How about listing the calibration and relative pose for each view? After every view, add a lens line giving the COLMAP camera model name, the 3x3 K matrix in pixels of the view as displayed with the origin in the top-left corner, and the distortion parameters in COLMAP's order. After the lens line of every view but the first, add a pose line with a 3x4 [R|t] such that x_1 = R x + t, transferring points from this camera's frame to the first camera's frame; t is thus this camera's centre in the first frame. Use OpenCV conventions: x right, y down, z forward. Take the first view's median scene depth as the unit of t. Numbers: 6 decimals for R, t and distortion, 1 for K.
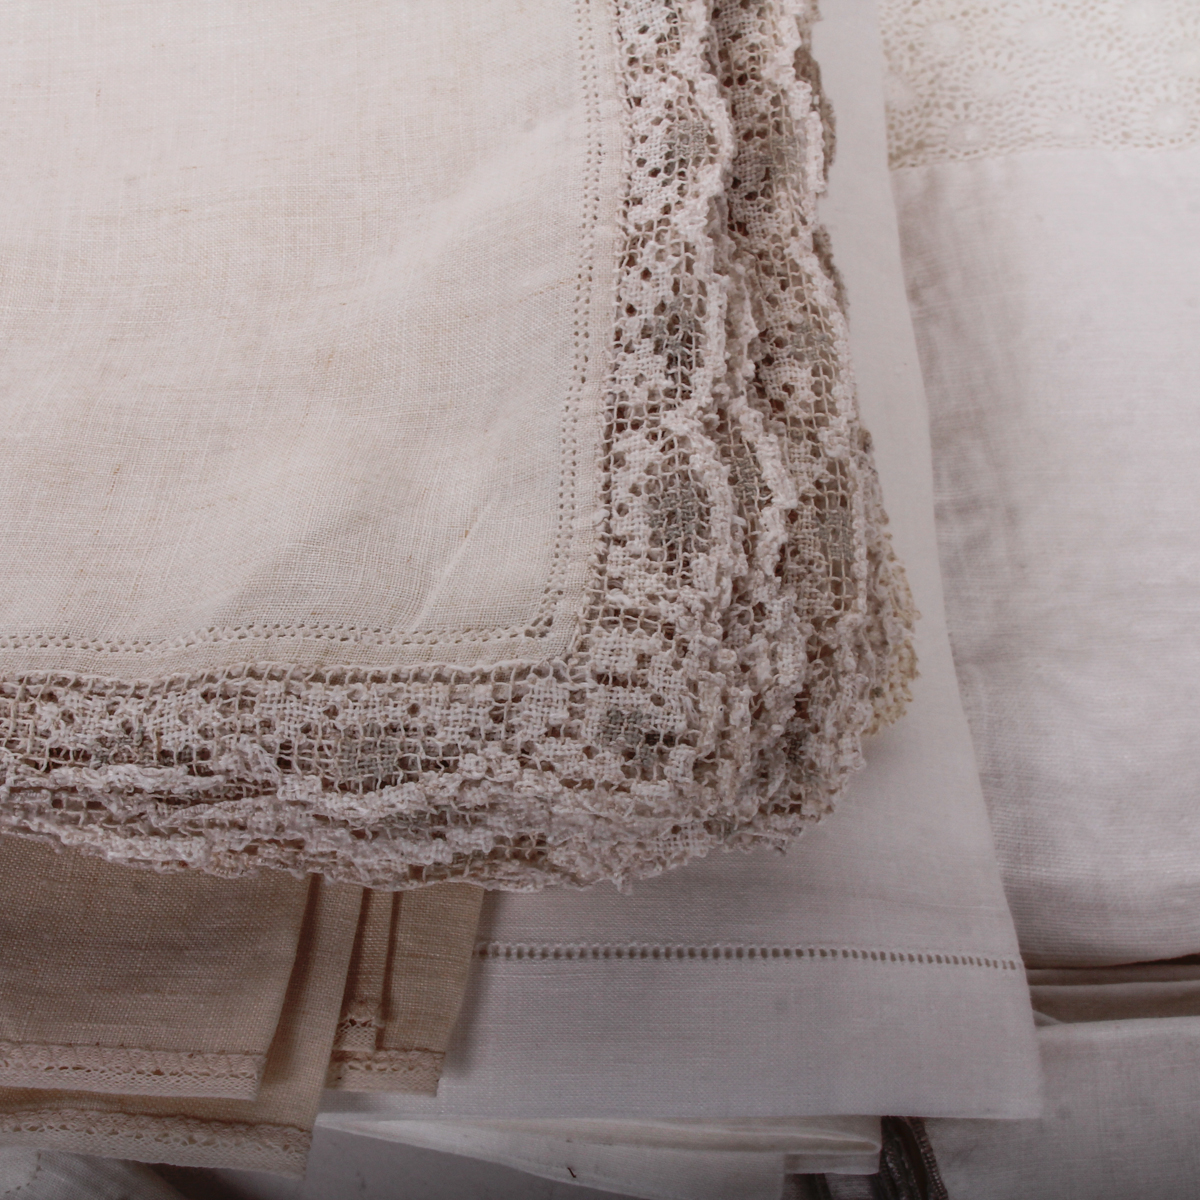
lens RADIAL K [[2037.9, 0, 600.0], [0, 2037.9, 600.0], [0, 0, 1]] dist [-0.110535, 0.144267]
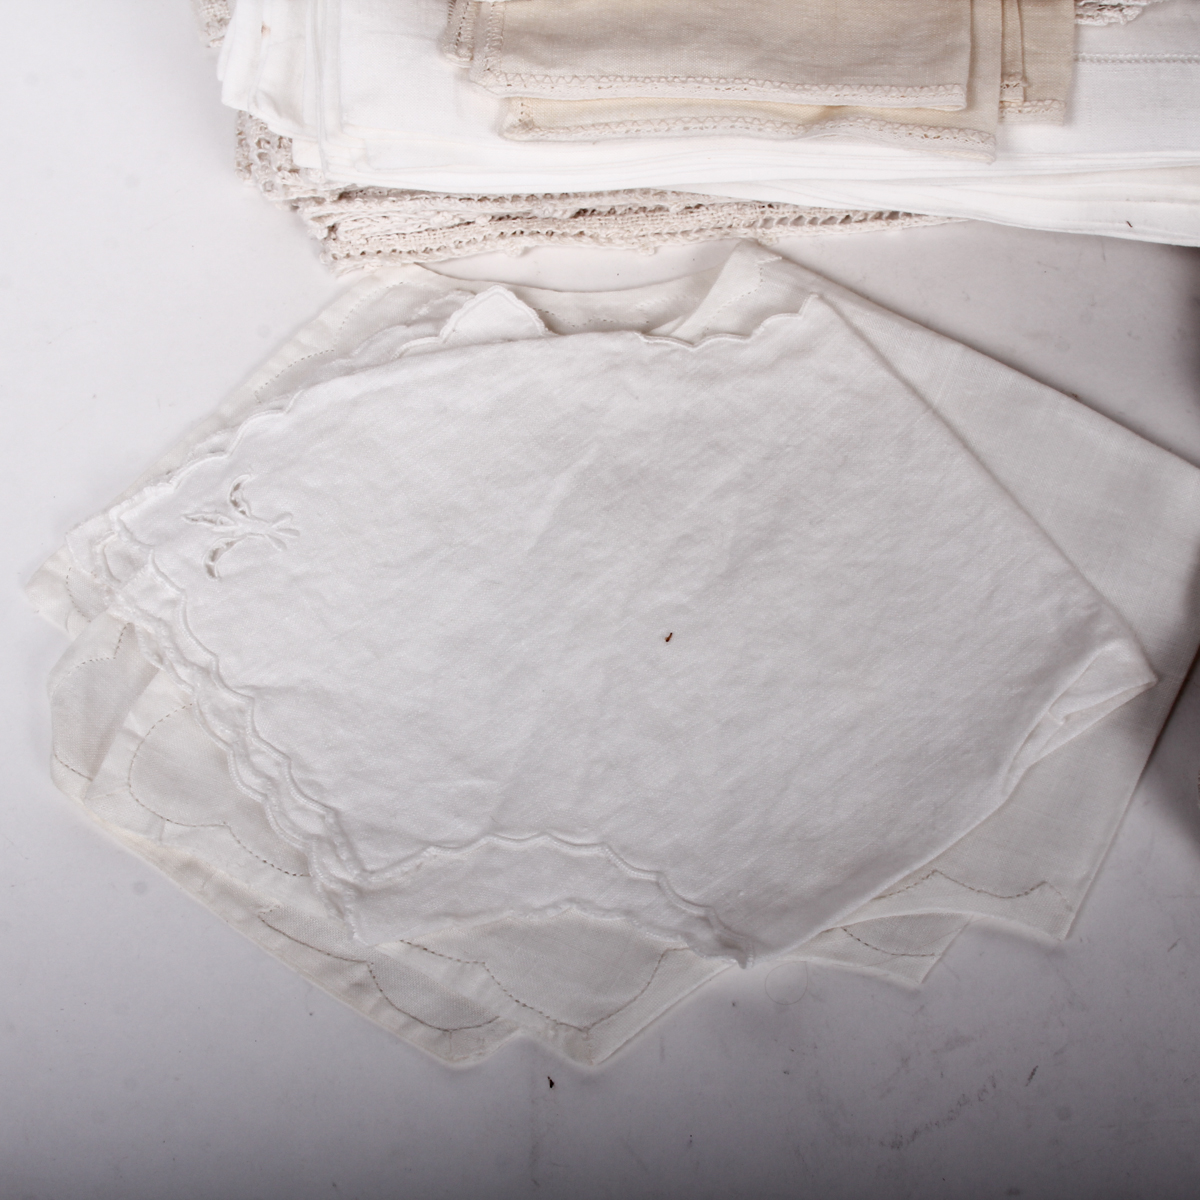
lens RADIAL K [[2037.9, 0, 600.0], [0, 2037.9, 600.0], [0, 0, 1]] dist [-0.110535, 0.144267]
pose [[0.997213, -0.053479, -0.052022, -0.383292], [0.051263, 0.997758, -0.043035, 0.668185], [0.054207, 0.040248, 0.997718, -0.597644]]
